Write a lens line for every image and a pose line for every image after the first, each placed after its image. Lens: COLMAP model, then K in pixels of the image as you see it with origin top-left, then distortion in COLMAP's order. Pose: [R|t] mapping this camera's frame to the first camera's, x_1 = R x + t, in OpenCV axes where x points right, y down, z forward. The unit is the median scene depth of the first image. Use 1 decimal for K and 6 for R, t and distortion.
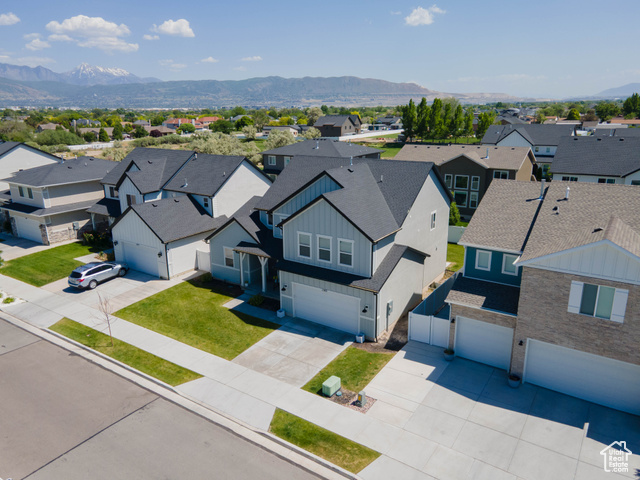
lens RADIAL K [[463.8, 0, 316.6], [0, 463.8, 238.5], [0, 0, 1]] dist [0.039377, 0.003360]
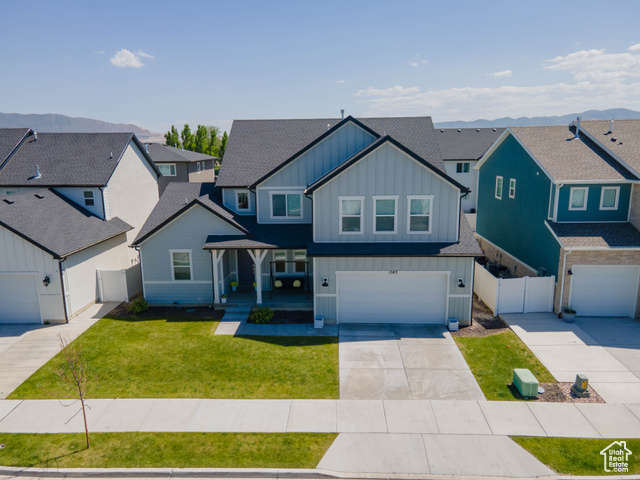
lens RADIAL K [[463.8, 0, 316.6], [0, 463.8, 238.5], [0, 0, 1]] dist [0.039377, 0.003360]
pose [[0.850131, -0.106865, 0.515614, -0.436296], [0.148515, 0.988098, -0.040076, 0.069327], [-0.505194, 0.110647, 0.855883, 0.422578]]
